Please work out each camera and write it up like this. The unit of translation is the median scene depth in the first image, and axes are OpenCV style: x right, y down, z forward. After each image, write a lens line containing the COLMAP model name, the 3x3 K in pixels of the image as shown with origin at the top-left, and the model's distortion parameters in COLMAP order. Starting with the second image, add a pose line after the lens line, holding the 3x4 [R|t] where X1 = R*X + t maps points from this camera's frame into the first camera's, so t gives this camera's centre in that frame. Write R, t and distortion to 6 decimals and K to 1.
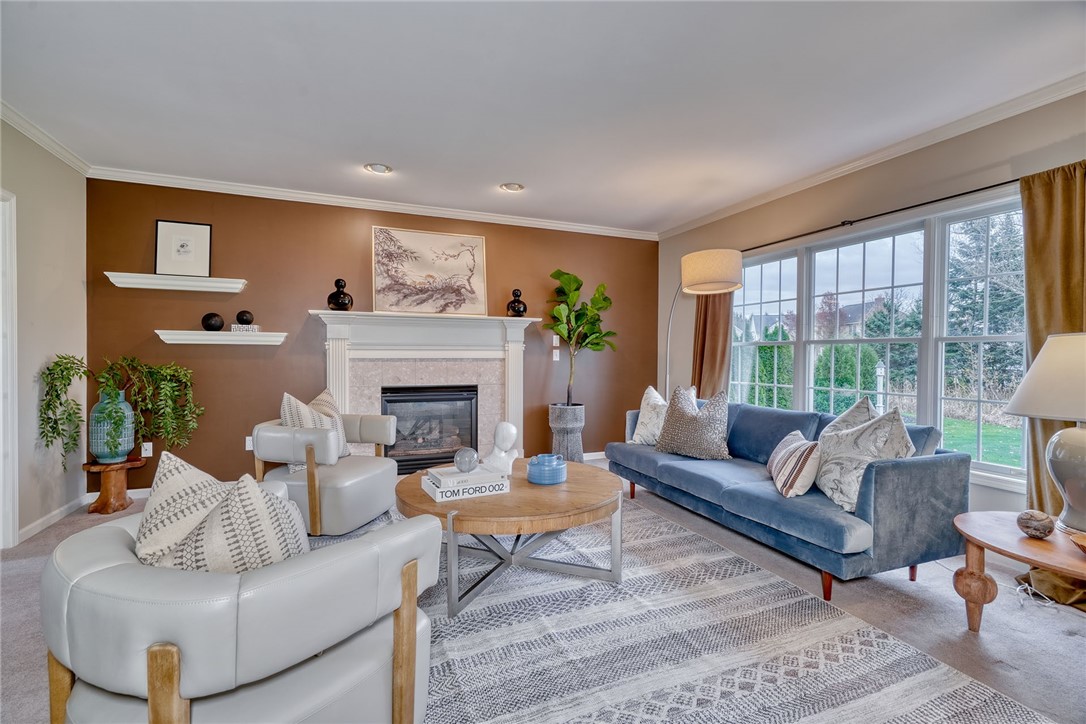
lens RADIAL K [[500.5, 0, 545.5], [0, 500.5, 355.7], [0, 0, 1]] dist [0.000571, 0.002510]
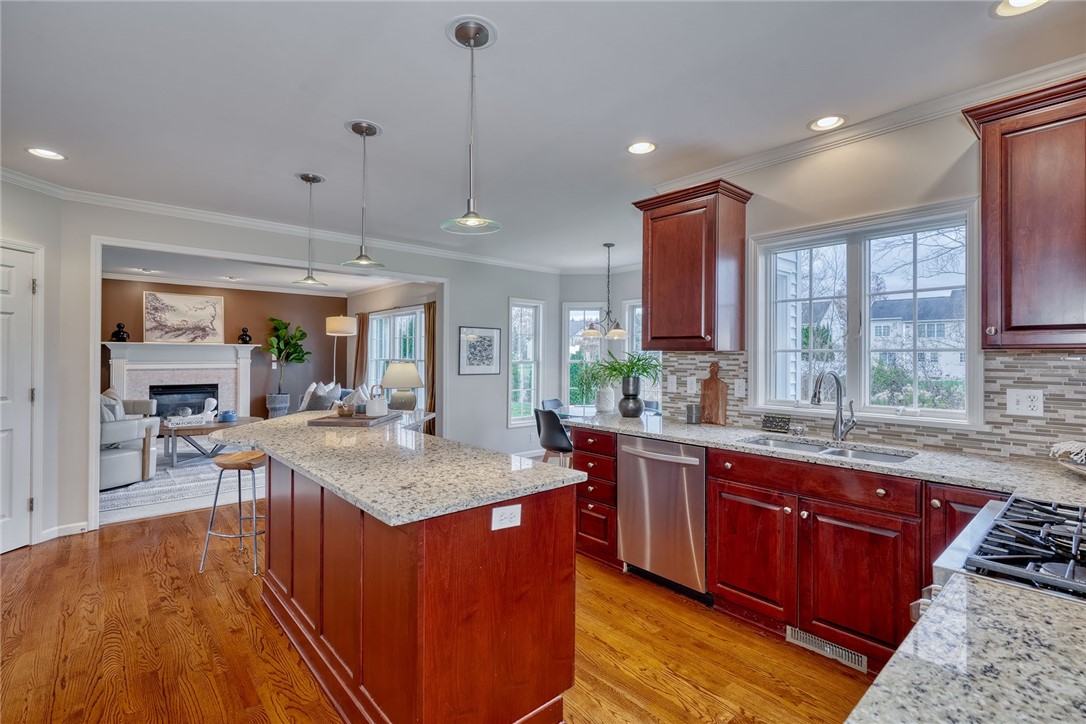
lens RADIAL K [[500.5, 0, 537.0], [0, 500.5, 353.0], [0, 0, 1]] dist [0.000571, 0.002510]
pose [[0.949981, -0.002665, 0.312296, 0.381595], [0.007334, 0.999878, -0.013777, -0.015984], [-0.312221, 0.015378, 0.949885, -1.005089]]
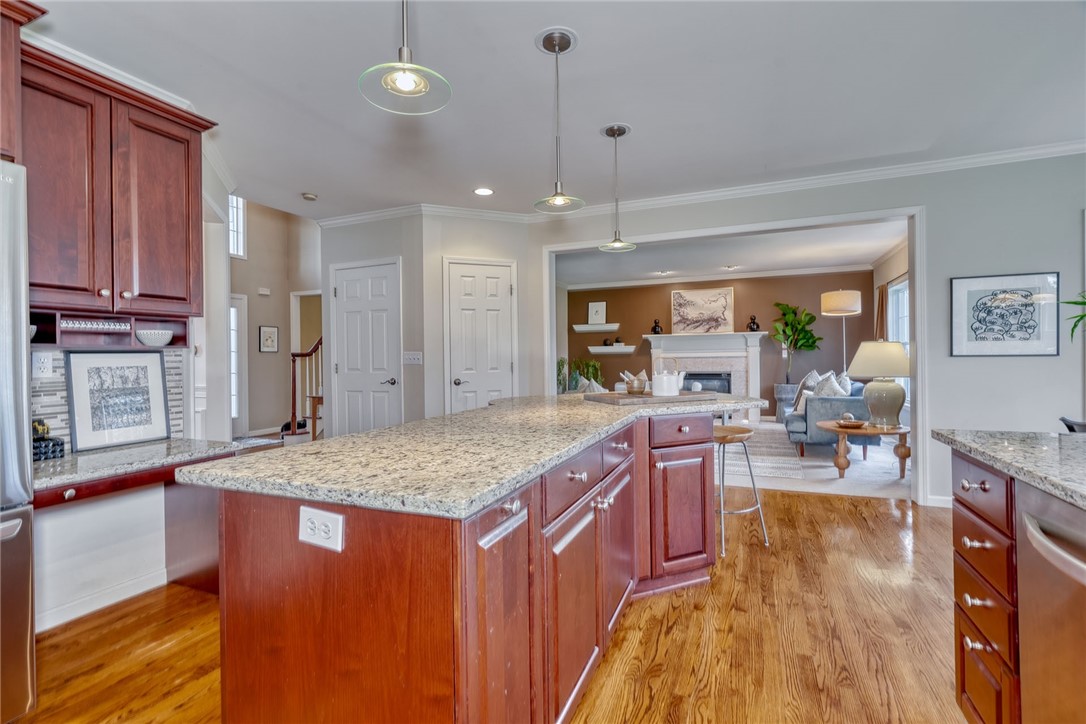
lens RADIAL K [[500.5, 0, 549.3], [0, 500.5, 357.8], [0, 0, 1]] dist [0.000571, 0.002510]
pose [[0.706257, -0.016735, -0.707758, 0.701246], [0.011706, 0.999860, -0.011961, 0.024698], [0.707859, 0.000163, 0.706354, -0.741680]]
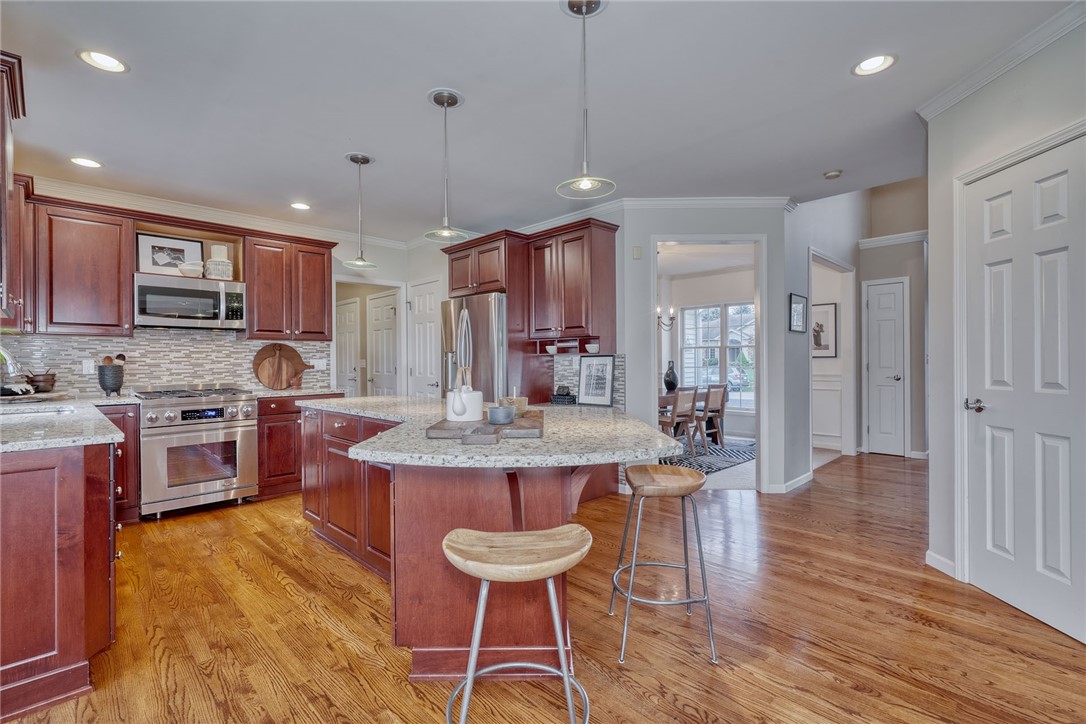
lens RADIAL K [[500.5, 0, 534.6], [0, 500.5, 363.3], [0, 0, 1]] dist [0.000571, 0.002510]
pose [[-0.934554, 0.000775, -0.355821, 0.482754], [-0.002857, 0.999949, 0.009682, 0.012581], [0.355811, 0.010064, -0.934504, 0.159680]]
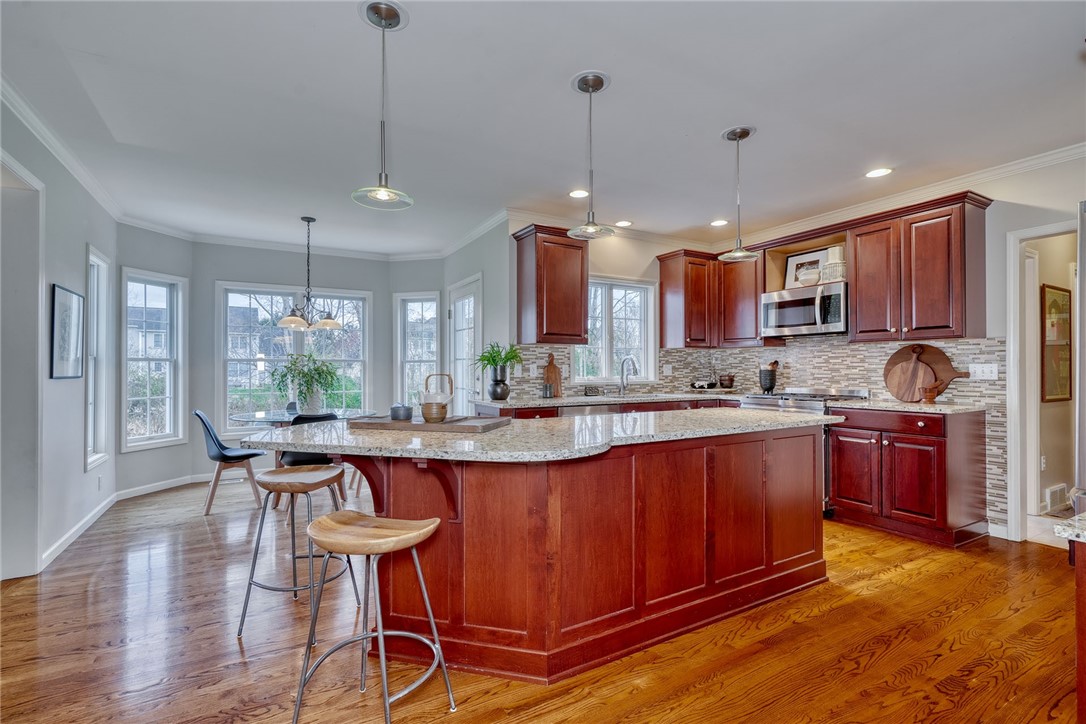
lens RADIAL K [[500.5, 0, 546.9], [0, 500.5, 365.3], [0, 0, 1]] dist [0.000571, 0.002510]
pose [[-0.122615, -0.002060, 0.992452, -0.139055], [0.010357, 0.999941, 0.003355, 0.008622], [-0.992400, 0.010690, -0.122586, -0.298116]]
